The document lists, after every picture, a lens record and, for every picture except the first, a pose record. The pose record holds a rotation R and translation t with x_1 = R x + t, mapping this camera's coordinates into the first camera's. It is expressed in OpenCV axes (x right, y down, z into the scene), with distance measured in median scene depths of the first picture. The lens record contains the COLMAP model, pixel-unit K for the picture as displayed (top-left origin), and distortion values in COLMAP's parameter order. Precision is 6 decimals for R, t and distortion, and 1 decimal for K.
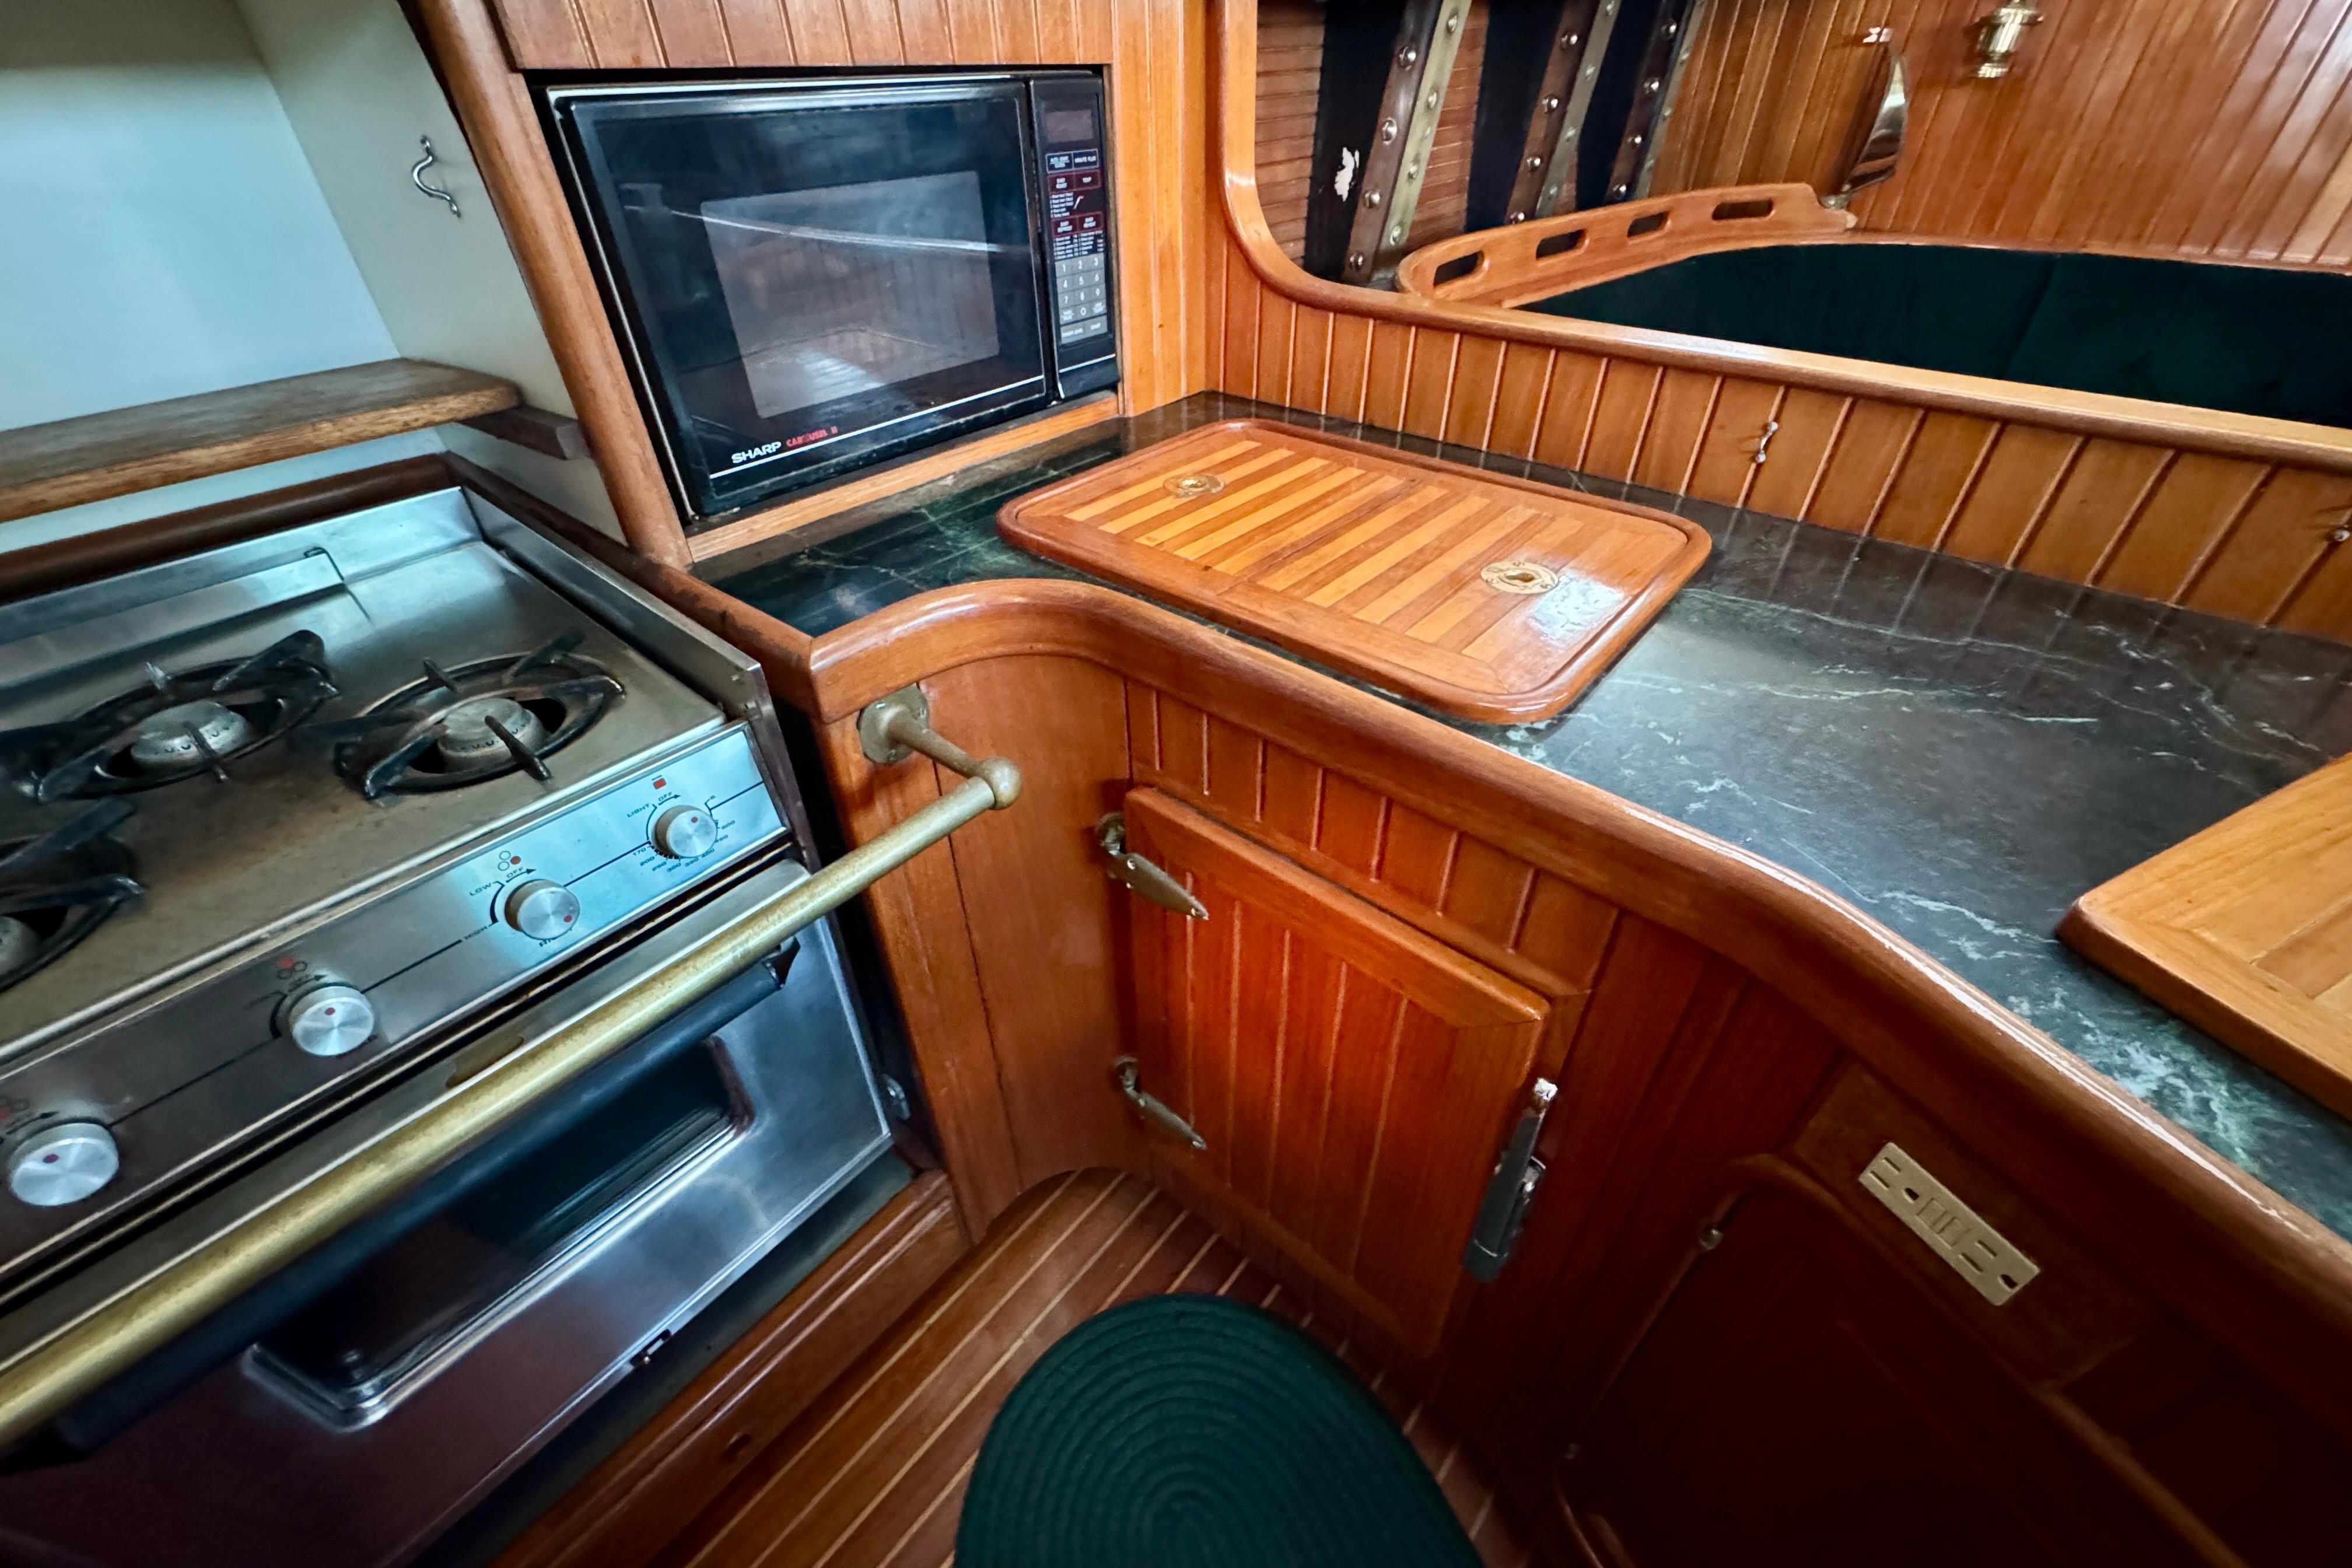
lens RADIAL K [[942.0, 0, 1173.0], [0, 942.0, 782.2], [0, 0, 1]] dist [-0.000541, -0.000240]
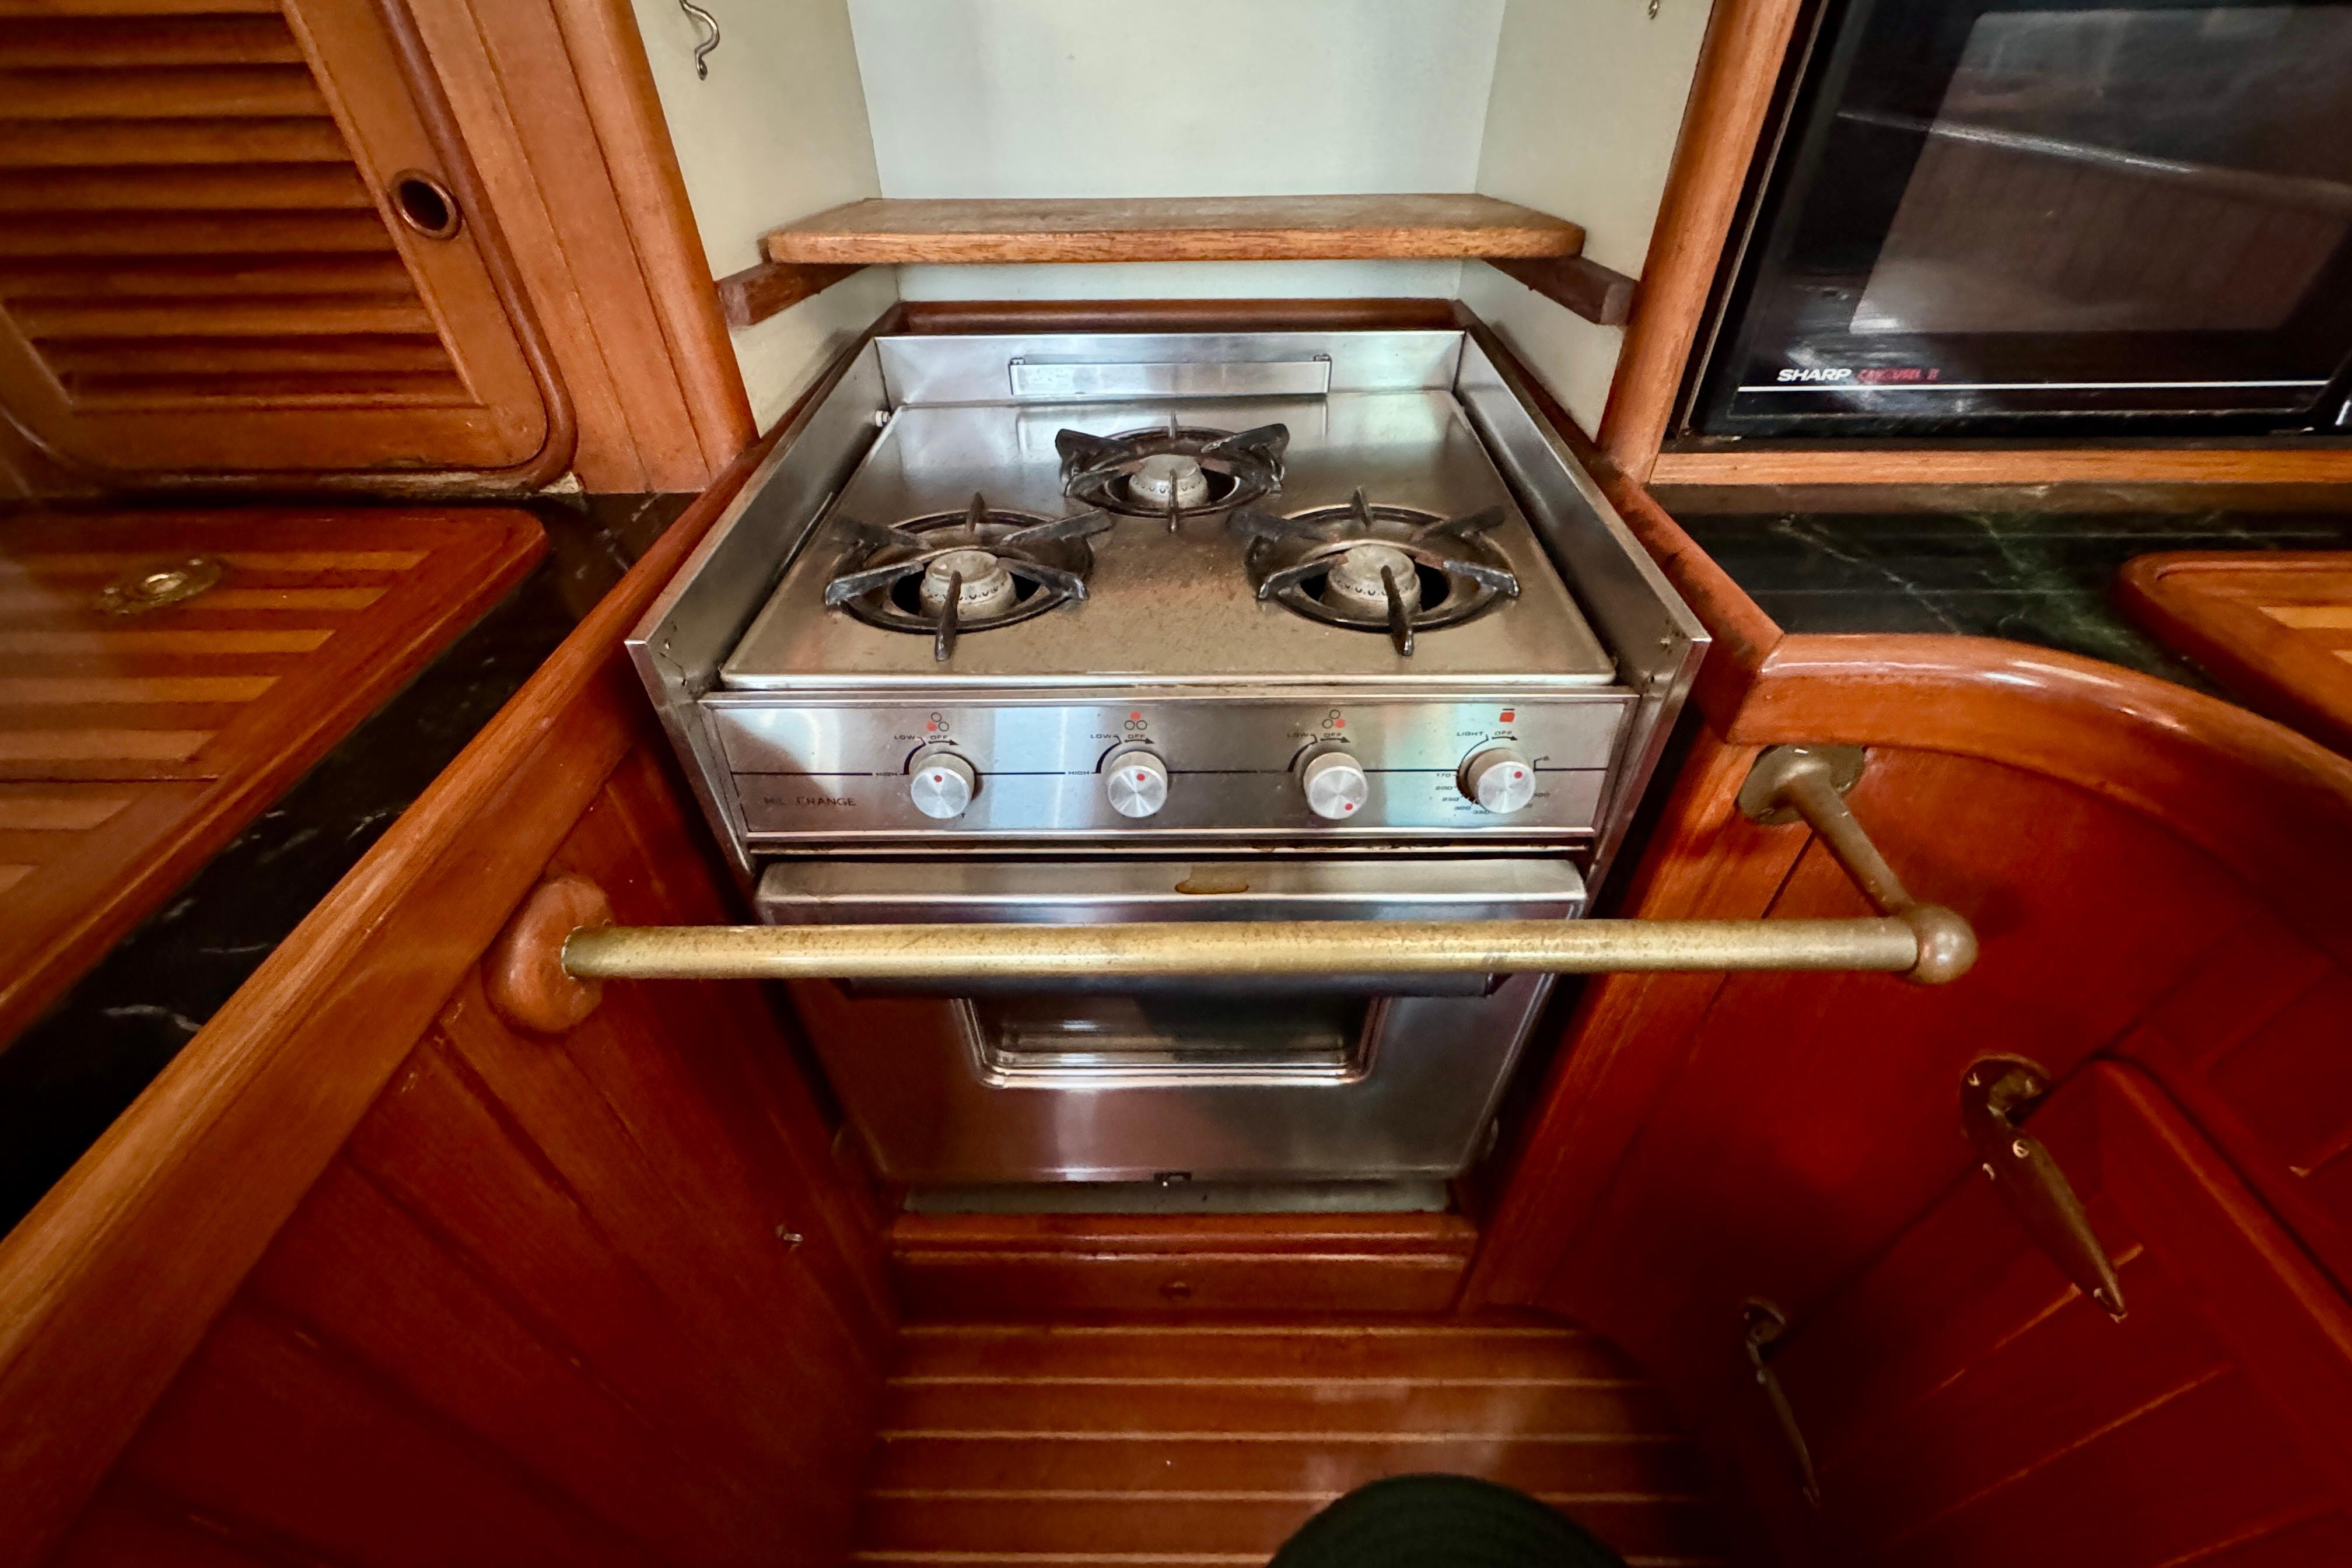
lens RADIAL K [[956.7, 0, 1178.7], [0, 956.7, 794.3], [0, 0, 1]] dist [0.001525, -0.000049]
pose [[0.643525, 0.505946, -0.574363, -0.177373], [-0.469414, 0.853576, 0.225961, 0.004040], [0.604587, 0.124203, 0.786796, 0.142679]]
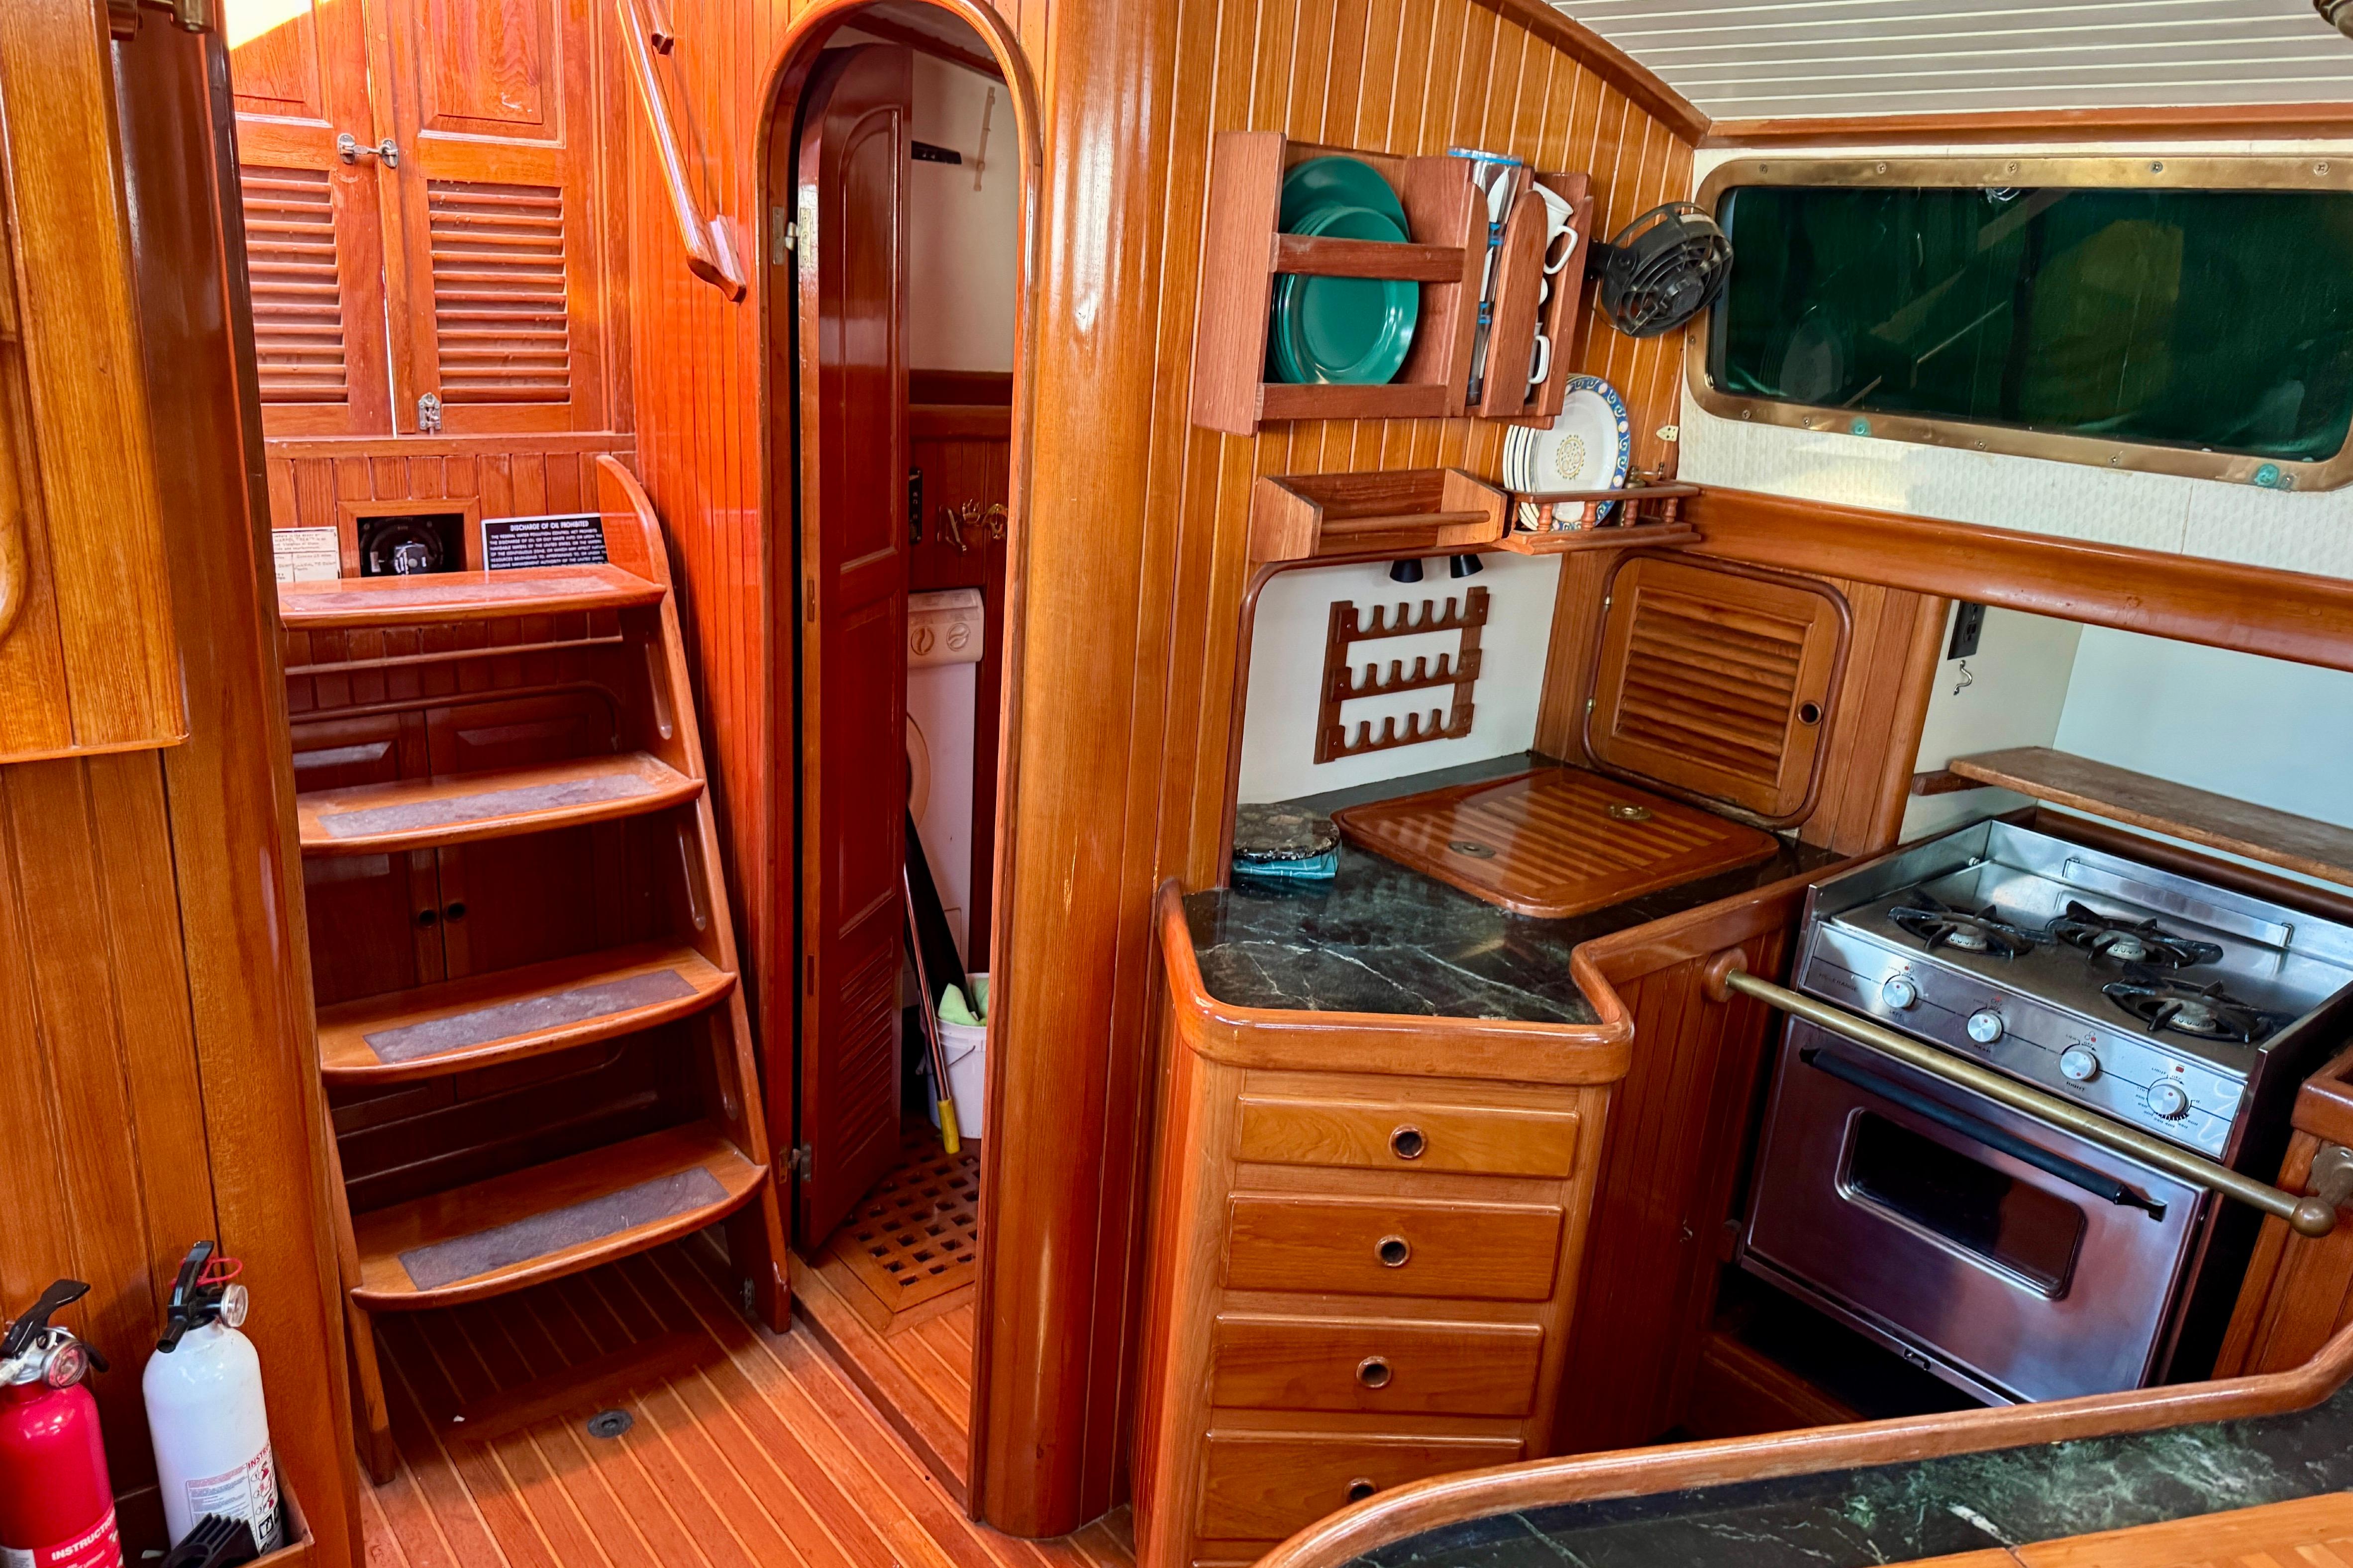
lens RADIAL K [[1647.7, 0, 1176.5], [0, 1647.7, 784.0], [0, 0, 1]] dist [0.000875, -0.003356]
pose [[-0.182328, 0.307178, -0.934023, 1.939129], [-0.656580, 0.669069, 0.348210, -0.153941], [0.731888, 0.676749, 0.079697, -0.721168]]
